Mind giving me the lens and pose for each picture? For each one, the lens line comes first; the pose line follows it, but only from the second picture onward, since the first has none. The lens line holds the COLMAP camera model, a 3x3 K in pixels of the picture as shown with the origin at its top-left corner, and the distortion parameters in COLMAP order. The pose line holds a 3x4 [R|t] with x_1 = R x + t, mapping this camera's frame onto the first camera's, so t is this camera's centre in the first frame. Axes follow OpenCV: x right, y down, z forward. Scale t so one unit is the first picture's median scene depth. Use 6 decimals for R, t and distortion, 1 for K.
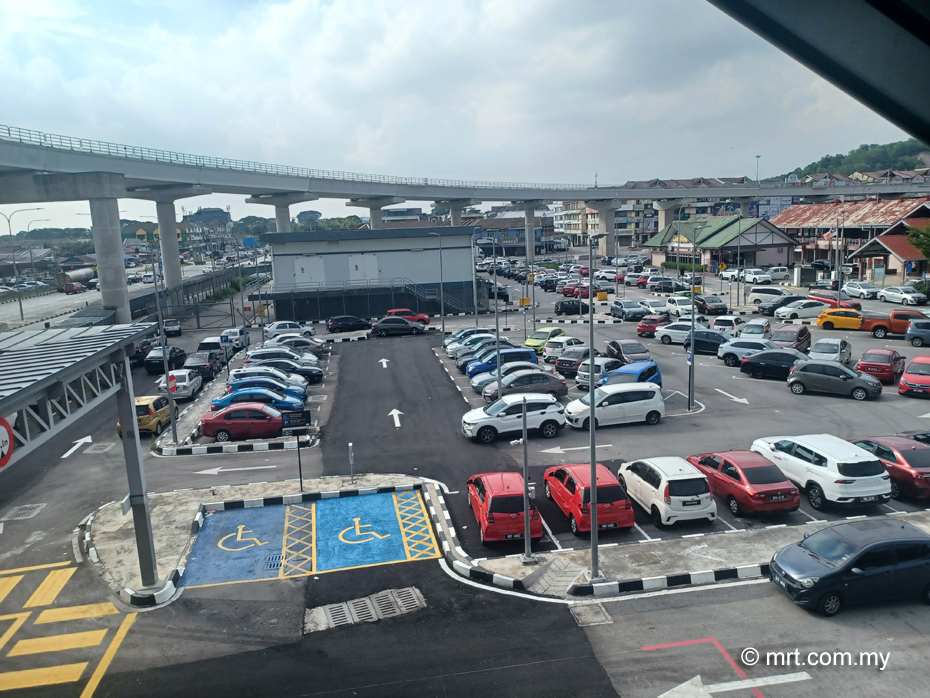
lens RADIAL K [[688.1, 0, 465.2], [0, 688.1, 347.7], [0, 0, 1]] dist [0.050478, -0.014393]
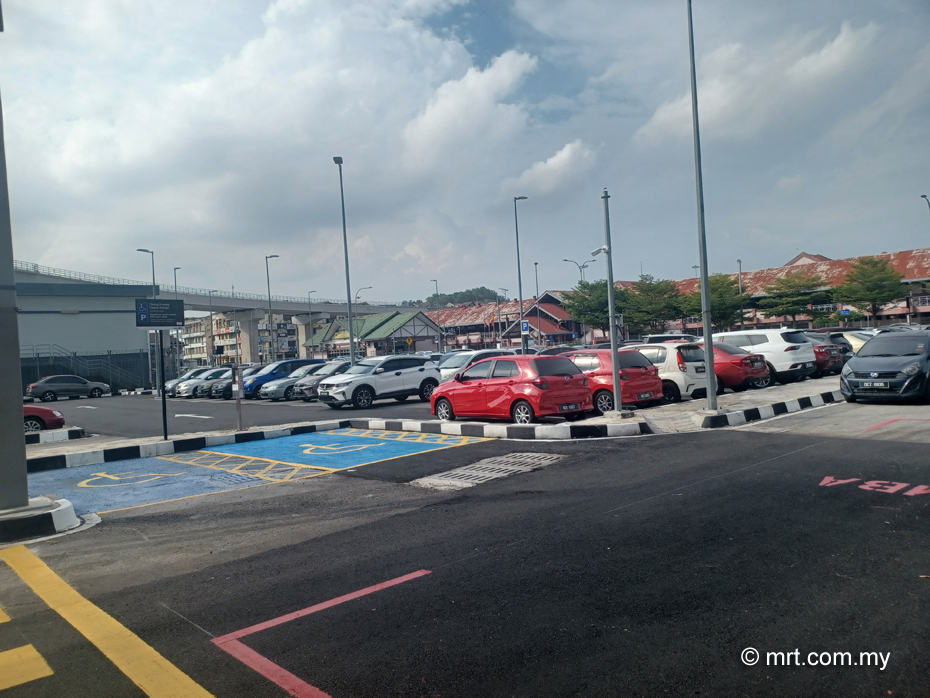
lens RADIAL K [[688.1, 0, 466.7], [0, 688.1, 350.4], [0, 0, 1]] dist [0.050478, -0.014393]
pose [[0.843155, -0.010396, 0.537569, -0.082440], [0.122589, 0.977196, -0.173377, 0.064994], [-0.523508, 0.212083, 0.825203, 0.087240]]
